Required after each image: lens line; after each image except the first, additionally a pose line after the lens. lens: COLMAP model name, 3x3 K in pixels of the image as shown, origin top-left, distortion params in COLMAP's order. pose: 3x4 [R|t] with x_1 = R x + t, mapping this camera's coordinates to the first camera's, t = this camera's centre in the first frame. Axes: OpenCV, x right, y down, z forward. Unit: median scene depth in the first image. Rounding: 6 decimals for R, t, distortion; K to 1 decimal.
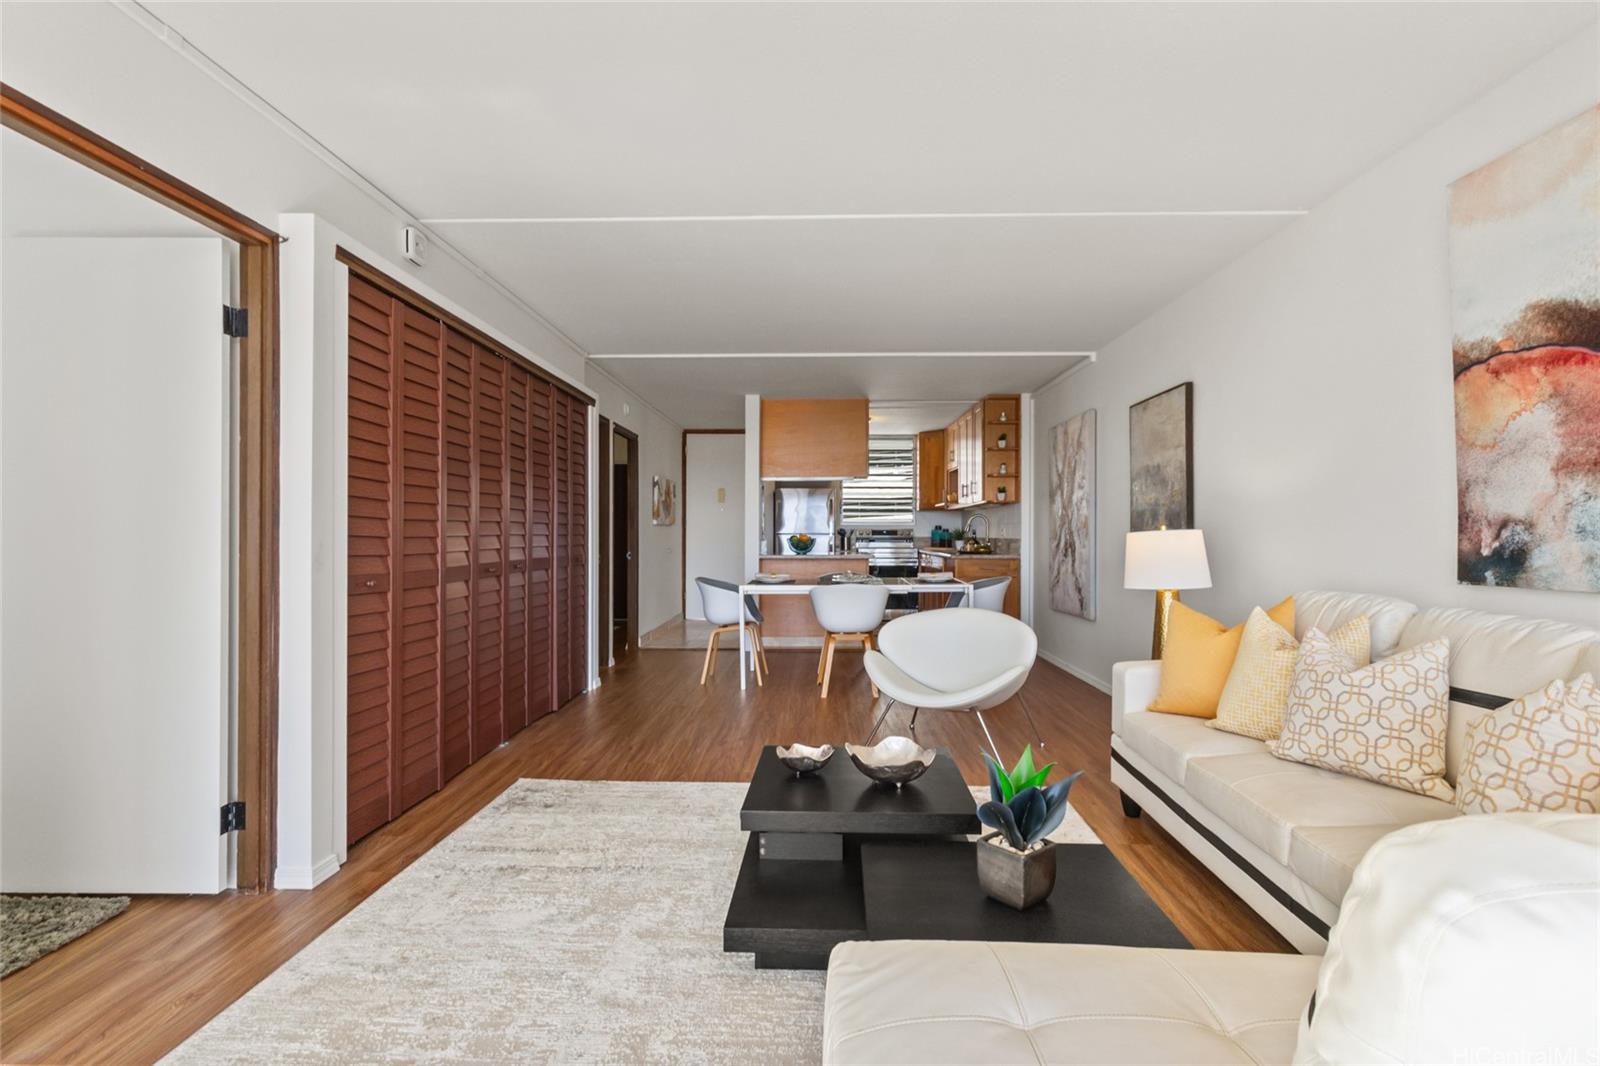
lens RADIAL K [[741.2, 0, 803.3], [0, 741.2, 526.9], [0, 0, 1]] dist [-0.000370, 0.003420]
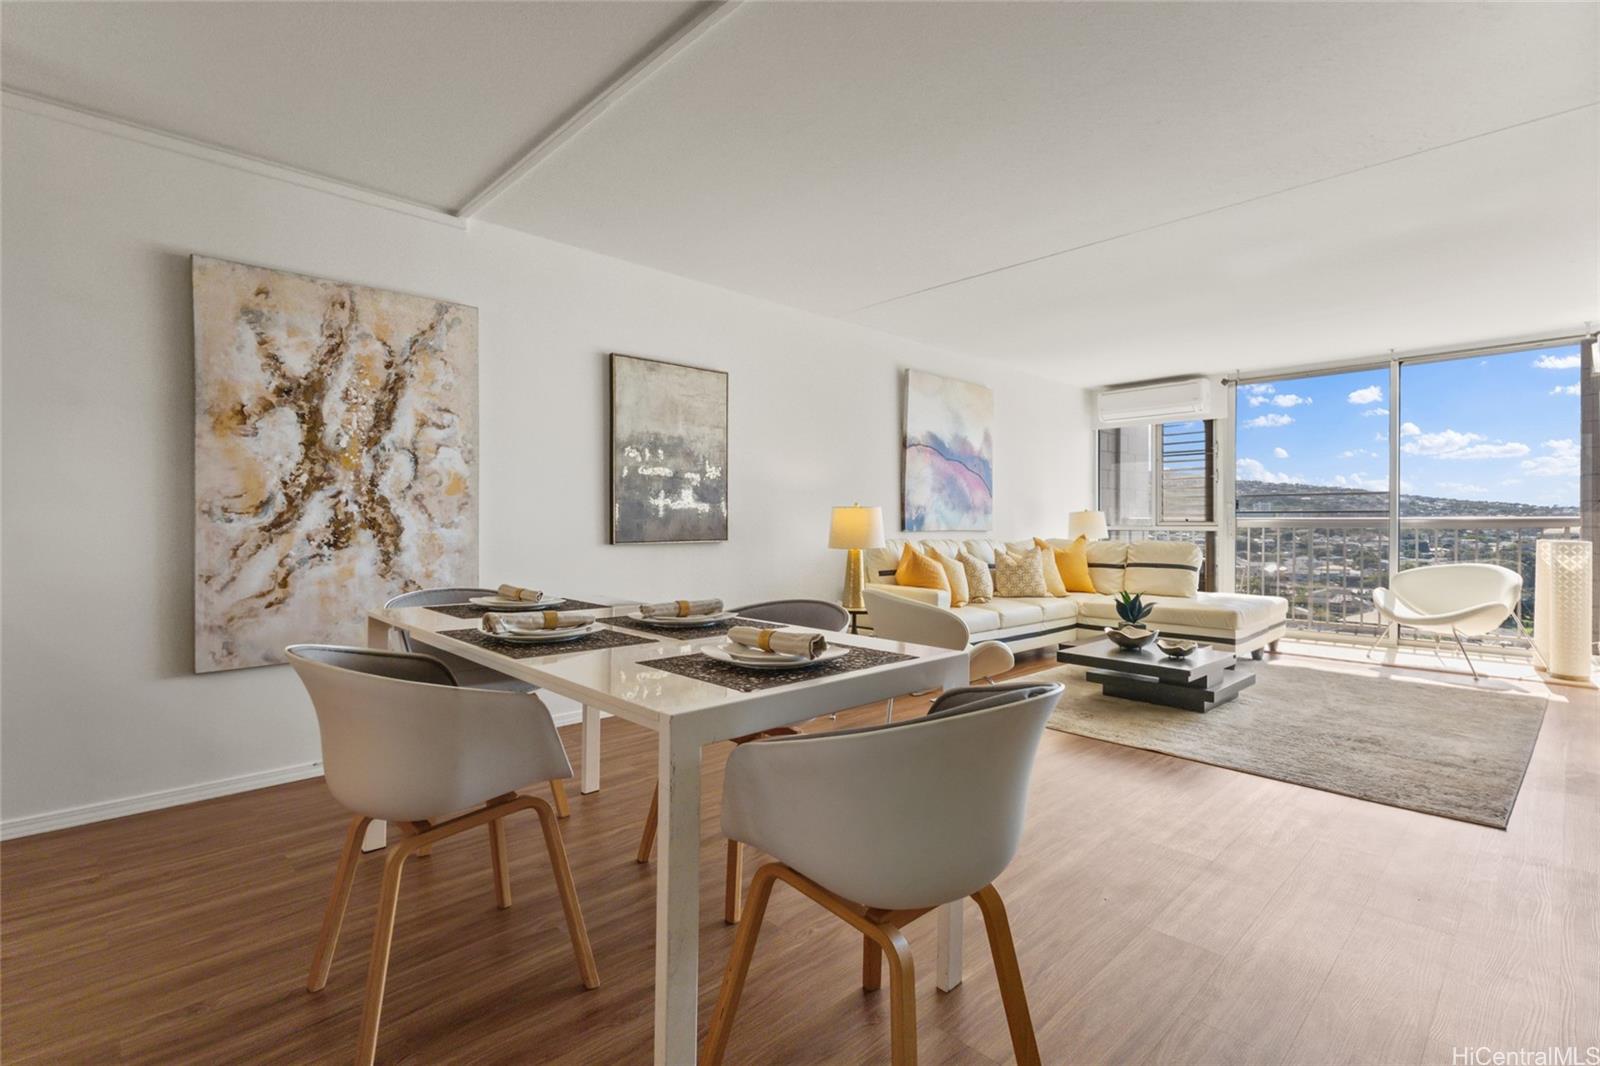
lens RADIAL K [[741.2, 0, 792.5], [0, 741.2, 537.2], [0, 0, 1]] dist [-0.000370, 0.003420]
pose [[-0.703535, -0.006482, 0.710631, -0.180878], [-0.001367, 0.999969, 0.007769, 0.022798], [-0.710659, 0.004494, -0.703522, 0.896583]]
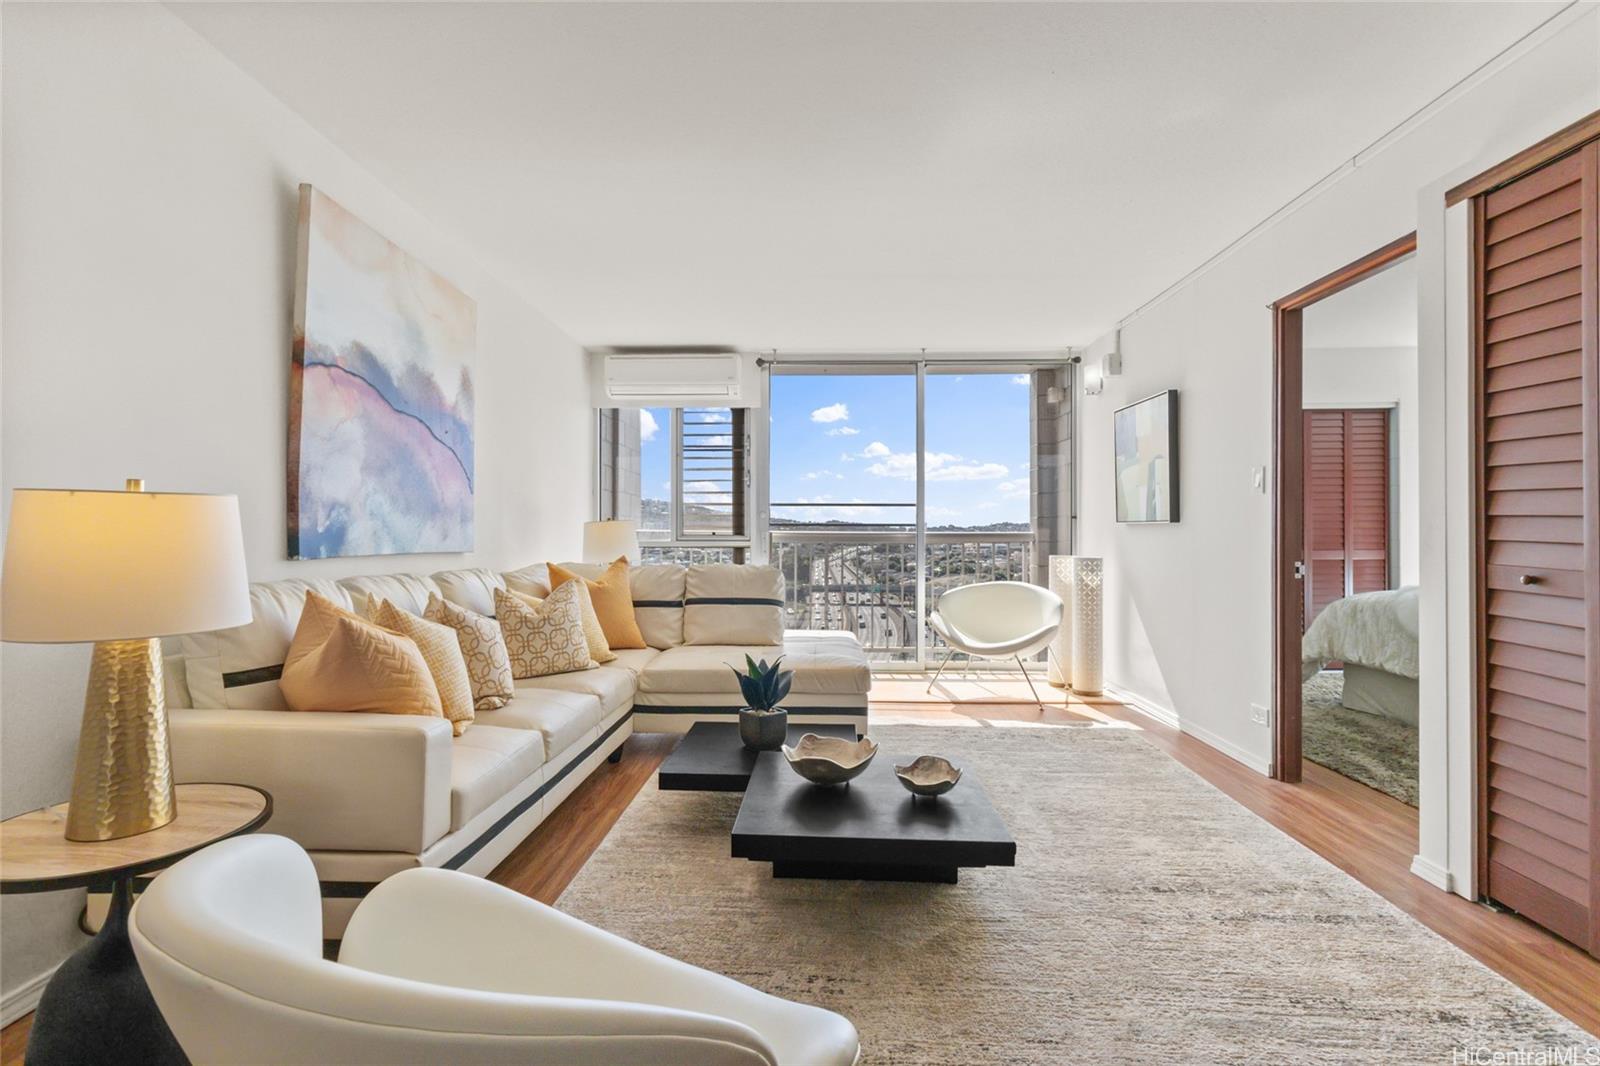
lens RADIAL K [[741.2, 0, 810.1], [0, 741.2, 532.6], [0, 0, 1]] dist [-0.000370, 0.003420]
pose [[-0.999926, -0.002259, -0.011959, 0.049196], [-0.002145, 0.999952, -0.009597, 0.013646], [0.011980, -0.009570, -0.999882, 0.618236]]
